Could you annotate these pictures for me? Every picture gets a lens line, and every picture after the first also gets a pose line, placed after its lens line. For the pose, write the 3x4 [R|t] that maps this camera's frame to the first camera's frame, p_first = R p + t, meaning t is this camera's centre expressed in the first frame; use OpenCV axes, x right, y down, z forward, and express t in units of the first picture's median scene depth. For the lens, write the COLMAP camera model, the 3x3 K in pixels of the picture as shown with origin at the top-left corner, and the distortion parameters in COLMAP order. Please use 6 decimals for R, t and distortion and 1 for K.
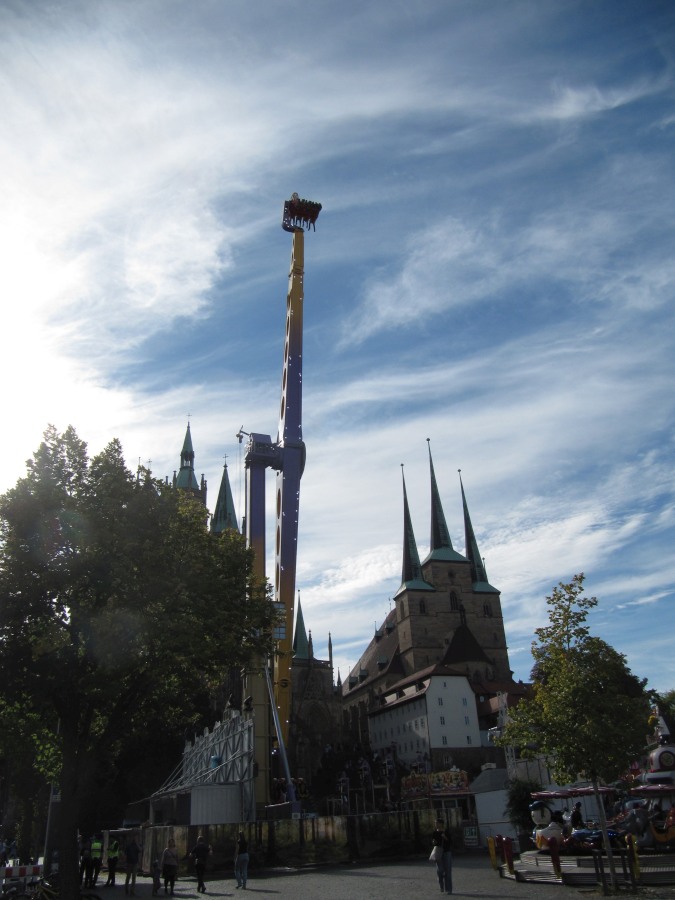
lens RADIAL K [[734.4, 0, 337.5], [0, 734.4, 450.0], [0, 0, 1]] dist [-0.044906, 0.001960]
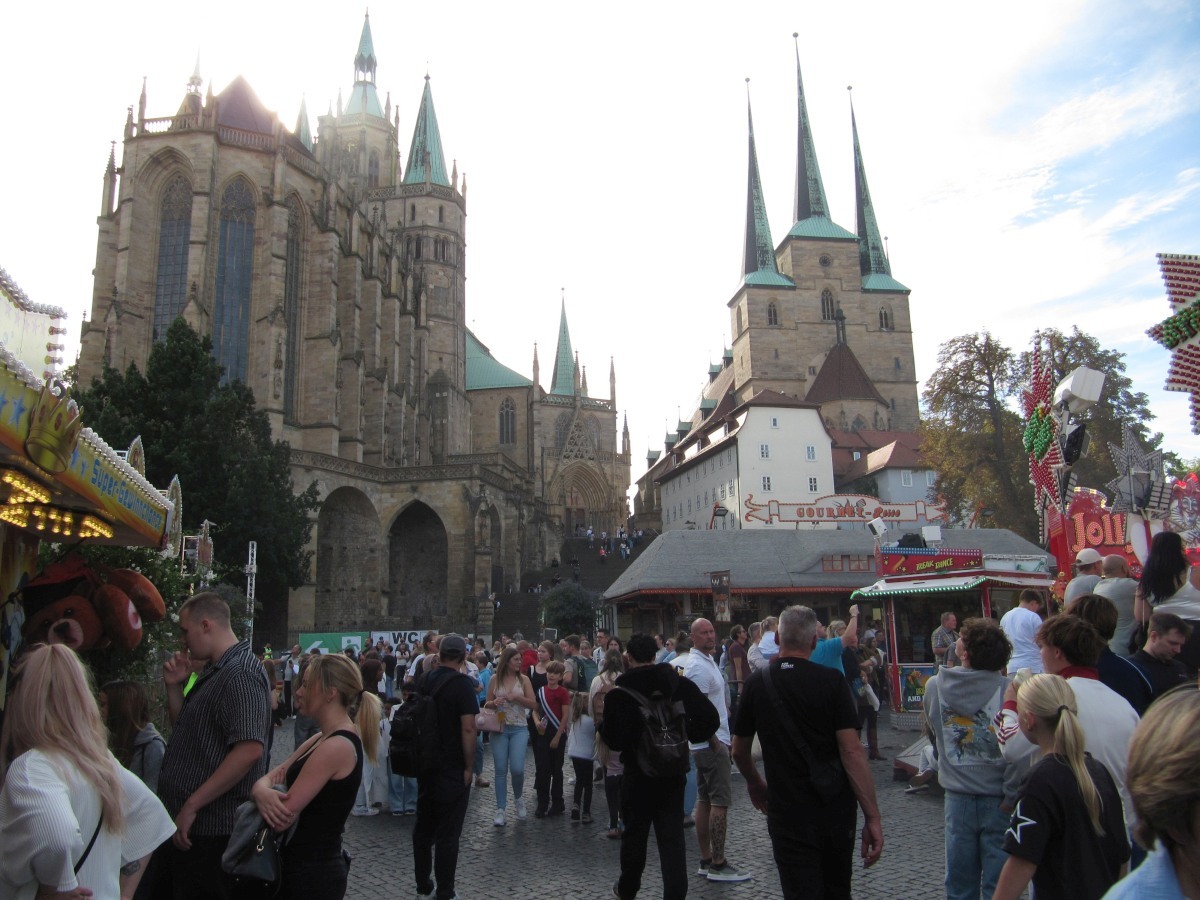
lens RADIAL K [[979.3, 0, 598.3], [0, 979.3, 420.2], [0, 0, 1]] dist [-0.044906, 0.001960]
pose [[0.990241, -0.001606, -0.139355, 0.087329], [0.036152, 0.968665, 0.245727, 0.098436], [0.134594, -0.248367, 0.959270, 0.201485]]
